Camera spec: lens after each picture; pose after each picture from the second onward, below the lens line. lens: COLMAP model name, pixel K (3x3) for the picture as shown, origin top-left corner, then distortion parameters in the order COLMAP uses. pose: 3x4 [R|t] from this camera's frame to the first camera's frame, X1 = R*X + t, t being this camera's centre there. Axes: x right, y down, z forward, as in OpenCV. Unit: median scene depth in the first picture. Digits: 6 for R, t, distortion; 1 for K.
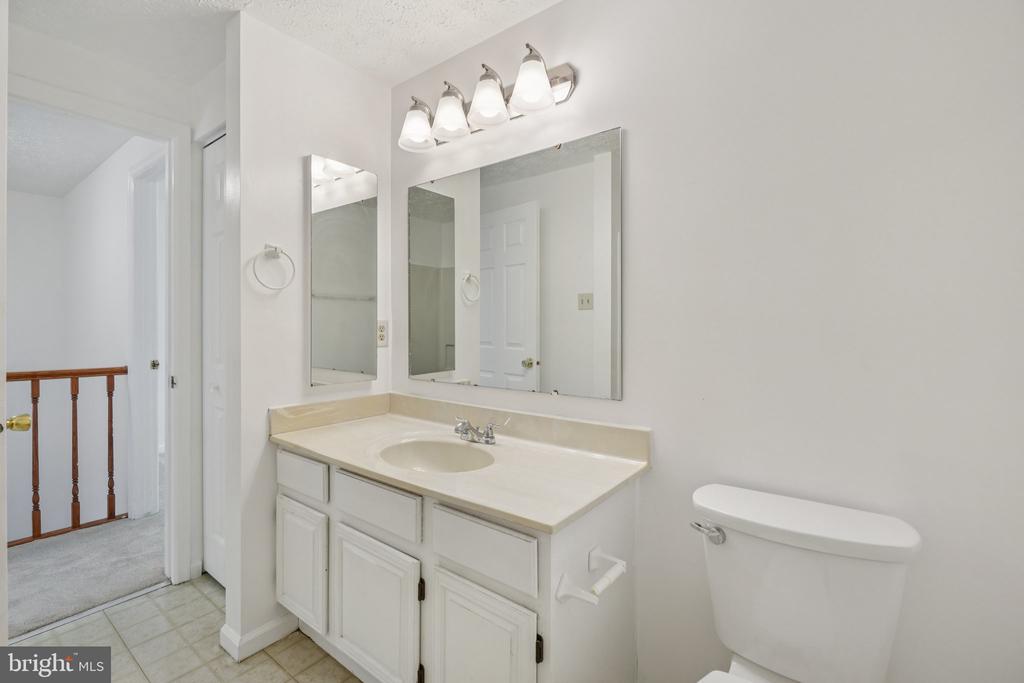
lens RADIAL K [[461.3, 0, 505.8], [0, 461.3, 334.5], [0, 0, 1]] dist [-0.030518, 0.000413]
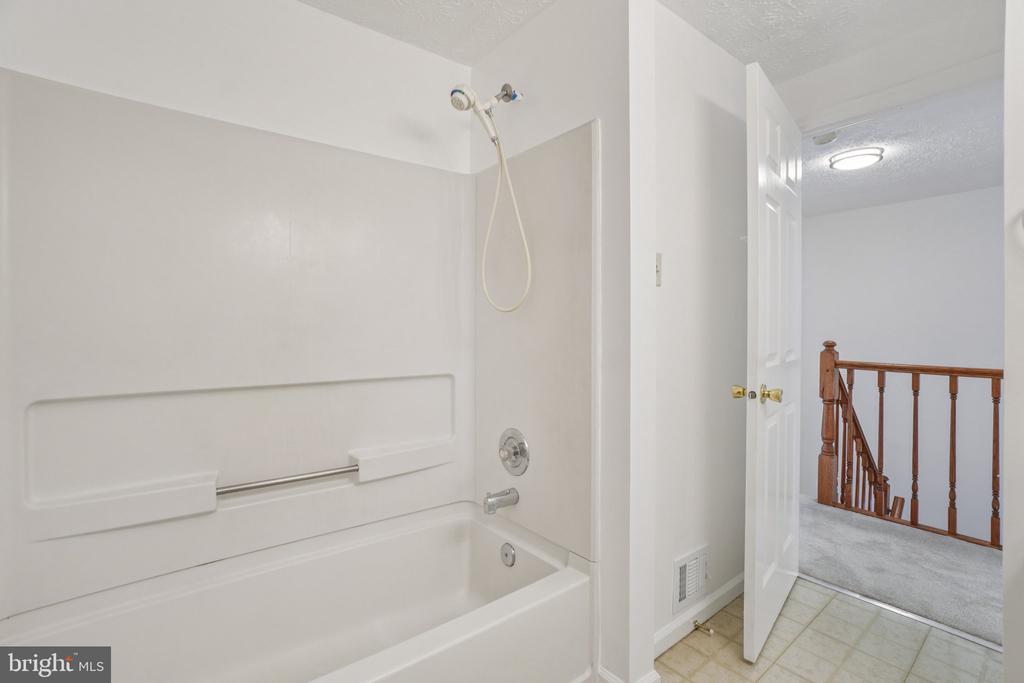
lens RADIAL K [[463.7, 0, 489.9], [0, 463.7, 326.4], [0, 0, 1]] dist [-0.084553, 0.033665]
pose [[-0.257364, 0.000421, -0.966314, 0.187462], [-0.013897, 0.999895, 0.004137, 0.001052], [0.966215, 0.014493, -0.257331, 0.282934]]
